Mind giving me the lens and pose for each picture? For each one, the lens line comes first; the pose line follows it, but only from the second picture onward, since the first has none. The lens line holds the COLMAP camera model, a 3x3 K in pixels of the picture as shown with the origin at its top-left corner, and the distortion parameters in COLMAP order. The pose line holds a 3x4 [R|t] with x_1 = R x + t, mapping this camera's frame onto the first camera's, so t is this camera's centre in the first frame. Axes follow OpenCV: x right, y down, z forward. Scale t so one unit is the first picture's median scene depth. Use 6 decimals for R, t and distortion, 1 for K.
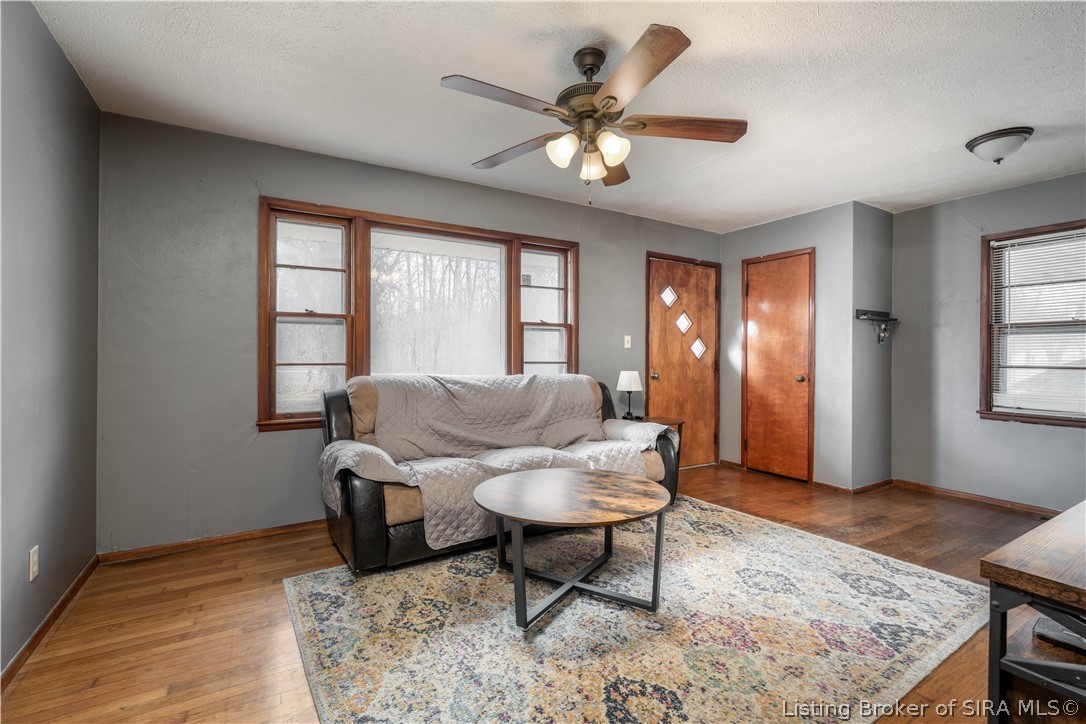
lens RADIAL K [[482.7, 0, 543.0], [0, 482.7, 362.0], [0, 0, 1]] dist [-0.000025, -0.000089]
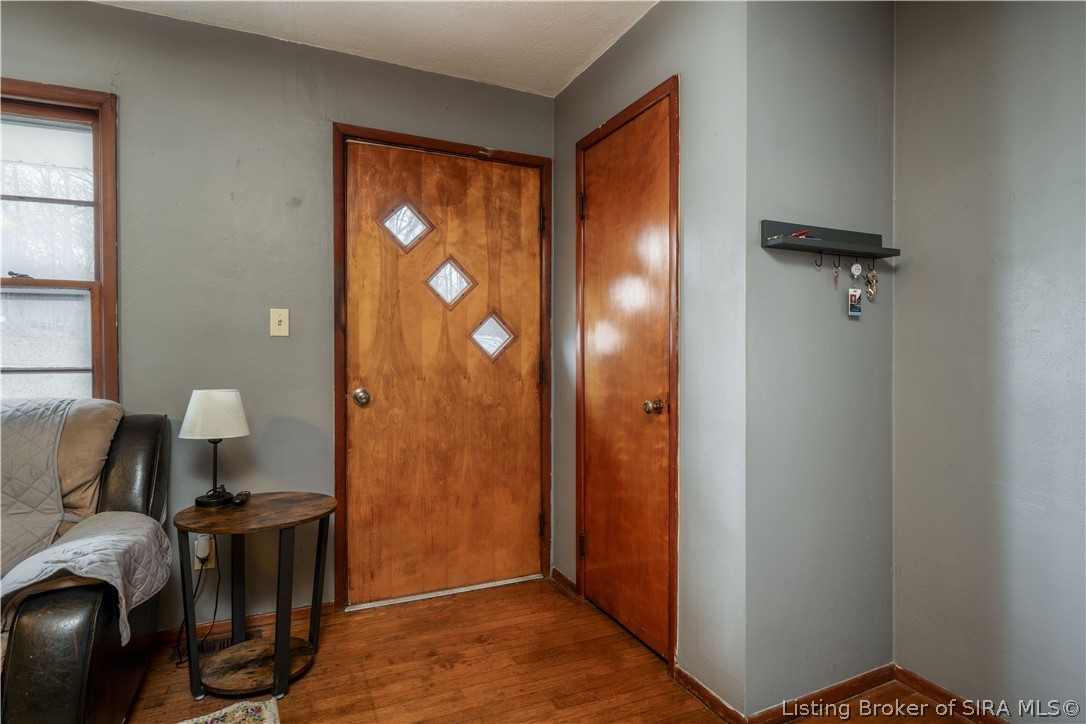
lens RADIAL K [[568.5, 0, 543.0], [0, 568.5, 362.0], [0, 0, 1]] dist [0.000266, 0.000249]
pose [[0.993933, -0.006991, -0.109762, 0.454837], [0.007095, 0.999975, 0.000560, -0.003274], [0.109755, -0.001336, 0.993958, 0.473949]]
